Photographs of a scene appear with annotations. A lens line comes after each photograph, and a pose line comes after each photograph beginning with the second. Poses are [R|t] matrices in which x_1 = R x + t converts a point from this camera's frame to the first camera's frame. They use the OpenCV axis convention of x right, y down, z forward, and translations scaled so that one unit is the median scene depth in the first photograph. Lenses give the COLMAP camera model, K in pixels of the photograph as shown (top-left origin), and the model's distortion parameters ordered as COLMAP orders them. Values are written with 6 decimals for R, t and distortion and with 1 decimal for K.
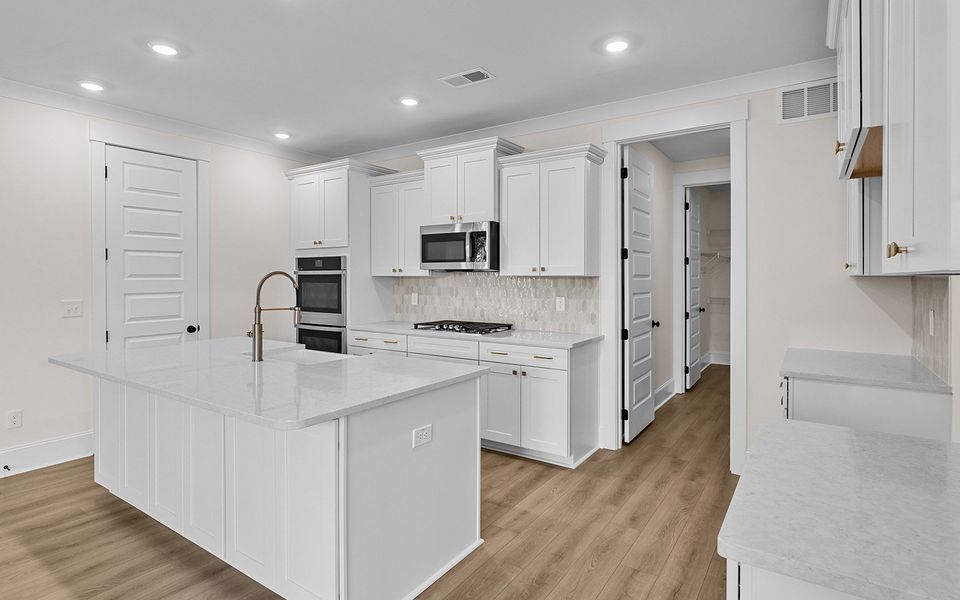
lens RADIAL K [[488.0, 0, 477.3], [0, 488.0, 279.1], [0, 0, 1]] dist [-0.000129, -0.000327]
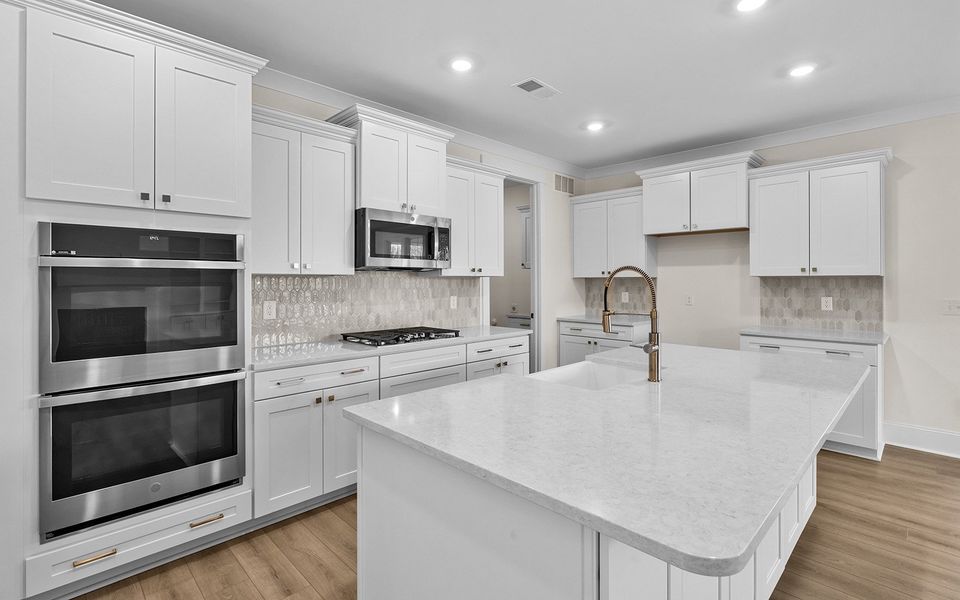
lens RADIAL K [[445.1, 0, 482.8], [0, 445.1, 277.5], [0, 0, 1]] dist [0.002224, 0.000293]
pose [[0.191336, 0.007892, 0.981493, -0.760659], [0.005804, 0.999941, -0.009172, 0.004947], [-0.981507, 0.007451, 0.191279, 0.712952]]
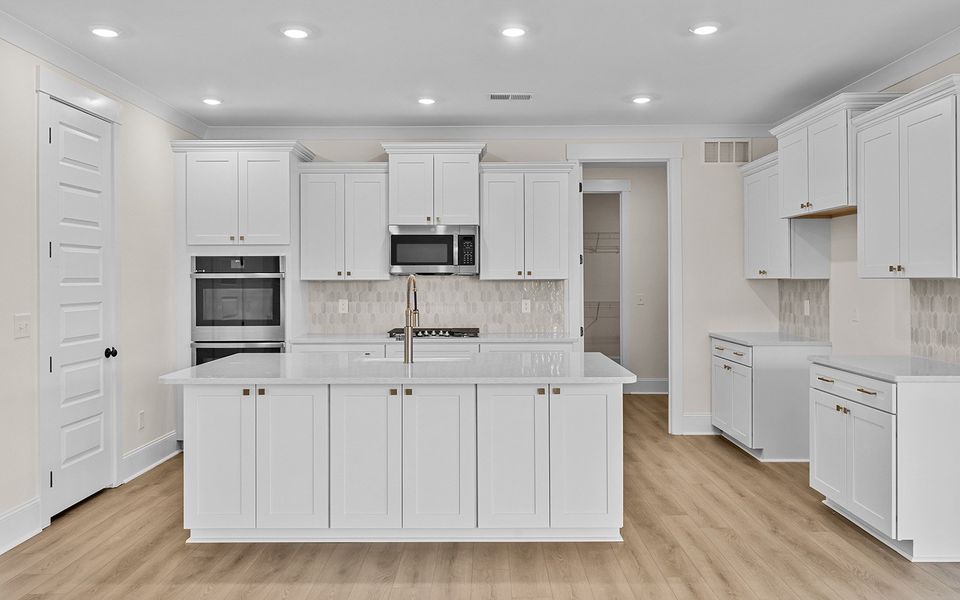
lens RADIAL K [[700.8, 0, 480.8], [0, 700.8, 279.6], [0, 0, 1]] dist [0.002038, 0.001646]
pose [[0.829114, -0.001814, 0.559077, -0.721306], [0.005649, 0.999971, -0.005132, 0.001211], [-0.559051, 0.007413, 0.829100, -0.187614]]
